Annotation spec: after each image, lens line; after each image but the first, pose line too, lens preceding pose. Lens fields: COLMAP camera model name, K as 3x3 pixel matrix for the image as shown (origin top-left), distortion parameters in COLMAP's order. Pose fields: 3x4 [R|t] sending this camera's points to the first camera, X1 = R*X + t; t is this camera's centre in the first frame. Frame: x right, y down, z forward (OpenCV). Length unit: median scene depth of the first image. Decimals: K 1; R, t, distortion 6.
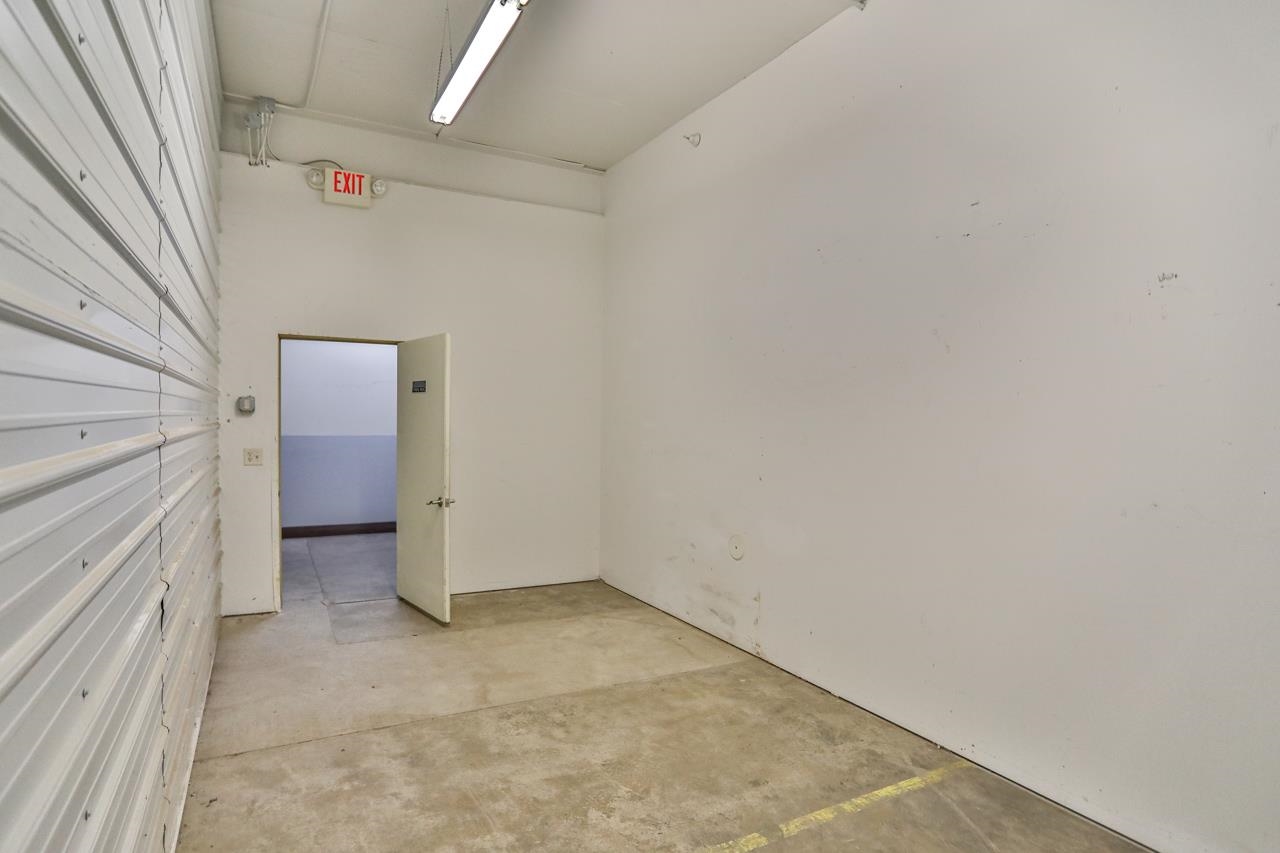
lens RADIAL K [[699.4, 0, 611.6], [0, 699.4, 427.8], [0, 0, 1]] dist [-0.065516, 0.043669]
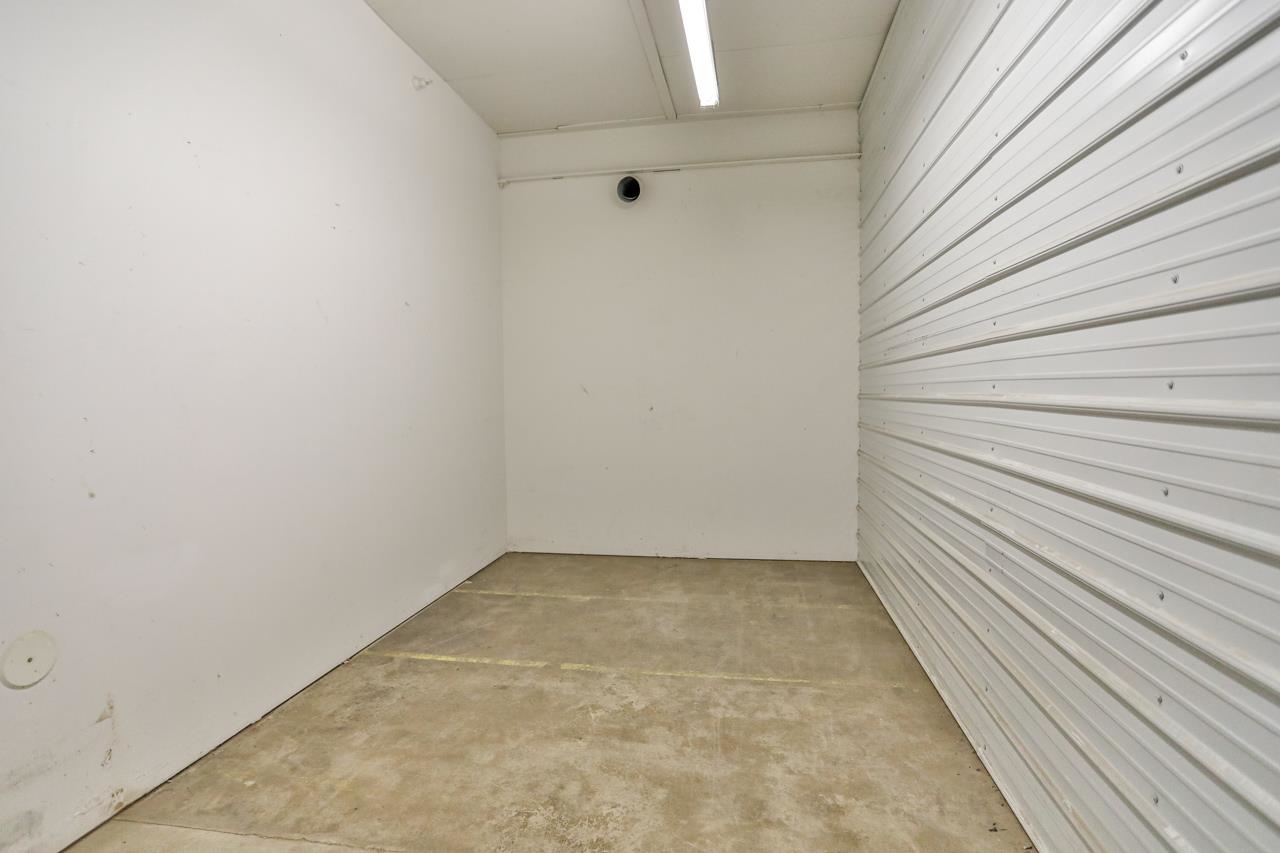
lens RADIAL K [[650.8, 0, 637.3], [0, 650.8, 429.9], [0, 0, 1]] dist [-0.058523, 0.033593]
pose [[-0.800919, -0.042257, 0.597279, -0.522303], [0.009294, 0.996509, 0.082964, -0.018281], [-0.598700, 0.071998, -0.797731, 1.431794]]
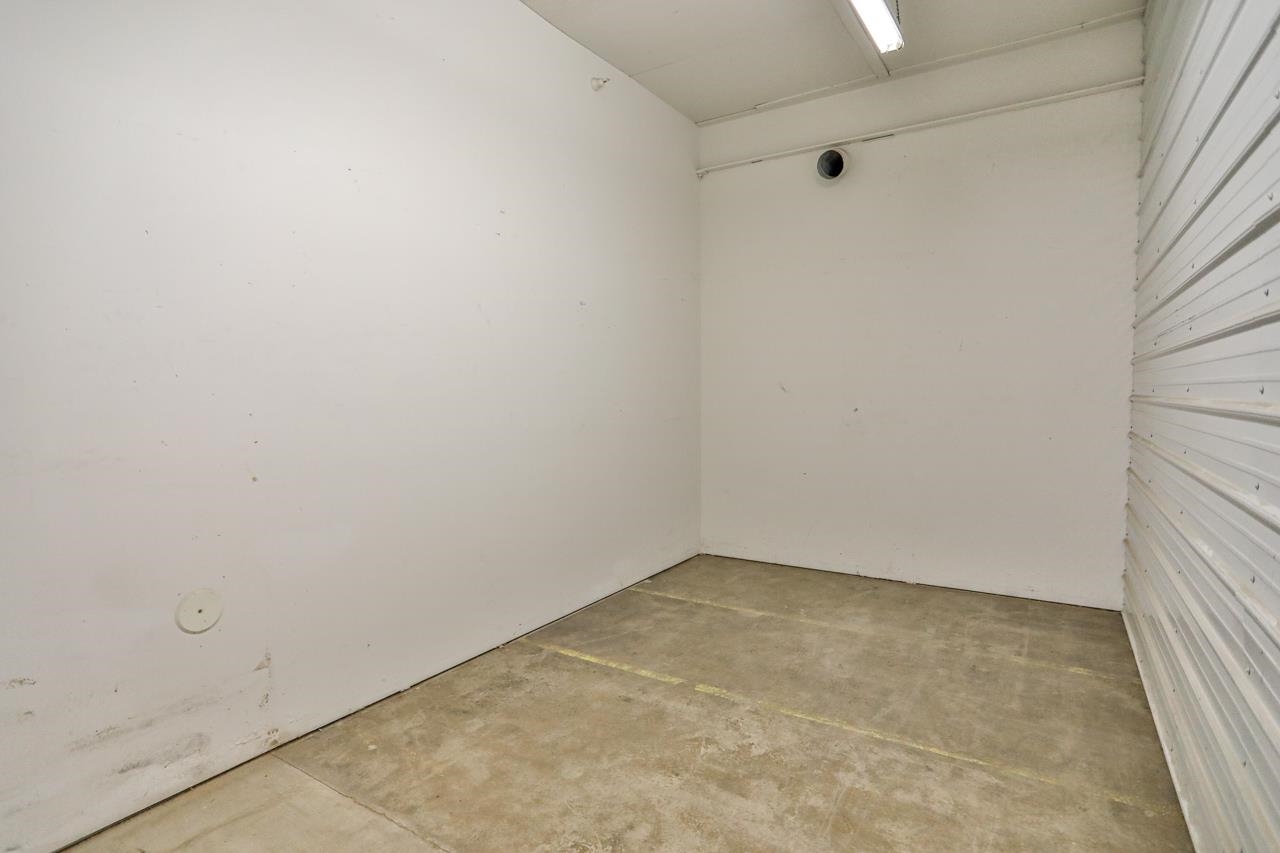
lens RADIAL K [[650.8, 0, 637.3], [0, 650.8, 429.9], [0, 0, 1]] dist [-0.058523, 0.033593]
pose [[-0.500139, -0.066887, 0.863358, -0.580187], [0.014809, 0.996206, 0.085758, -0.020435], [-0.865819, 0.055677, -0.497250, 1.243097]]
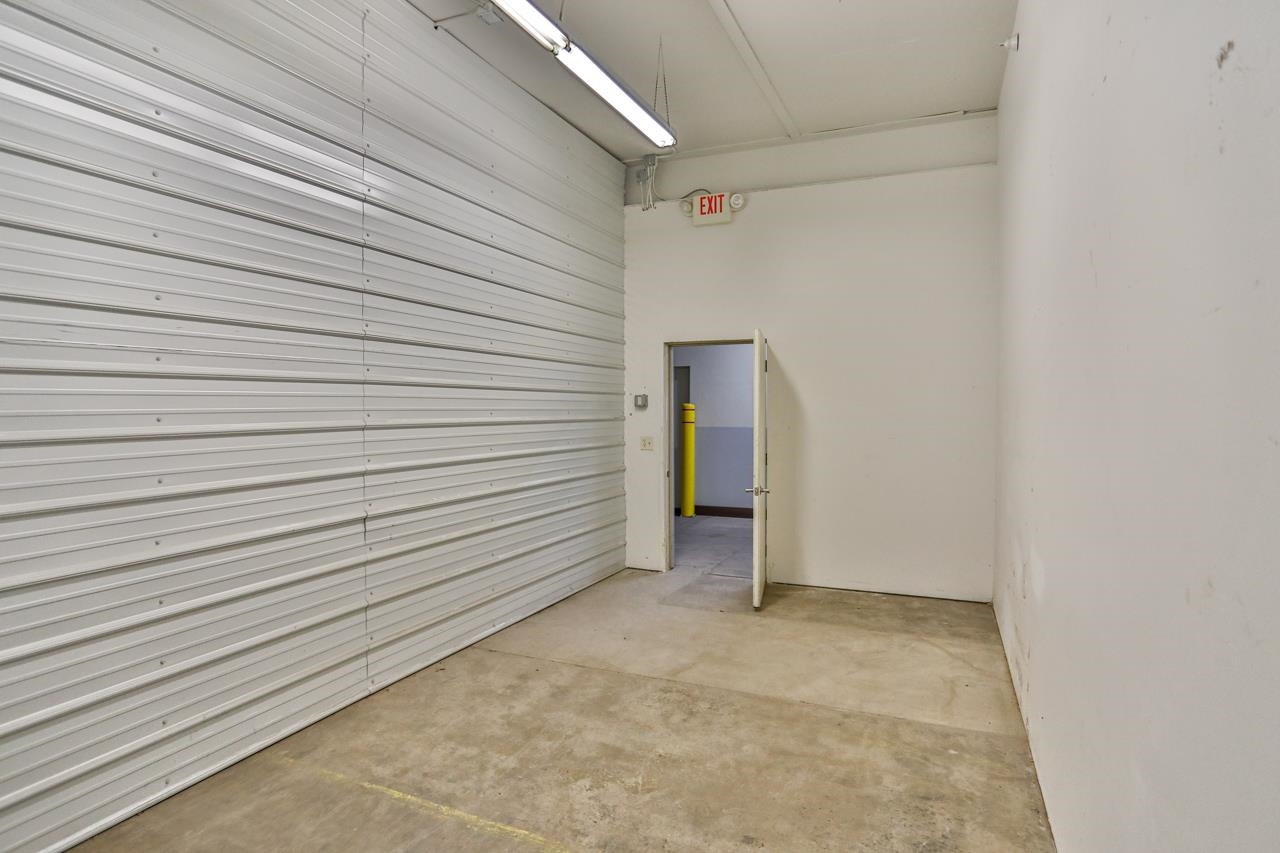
lens RADIAL K [[686.4, 0, 632.8], [0, 686.4, 409.1], [0, 0, 1]] dist [-0.068618, 0.041430]
pose [[0.616793, -0.015636, -0.786970, 0.641174], [-0.000372, 0.999797, -0.020156, 0.008501], [0.787125, 0.012725, 0.616662, 0.315963]]
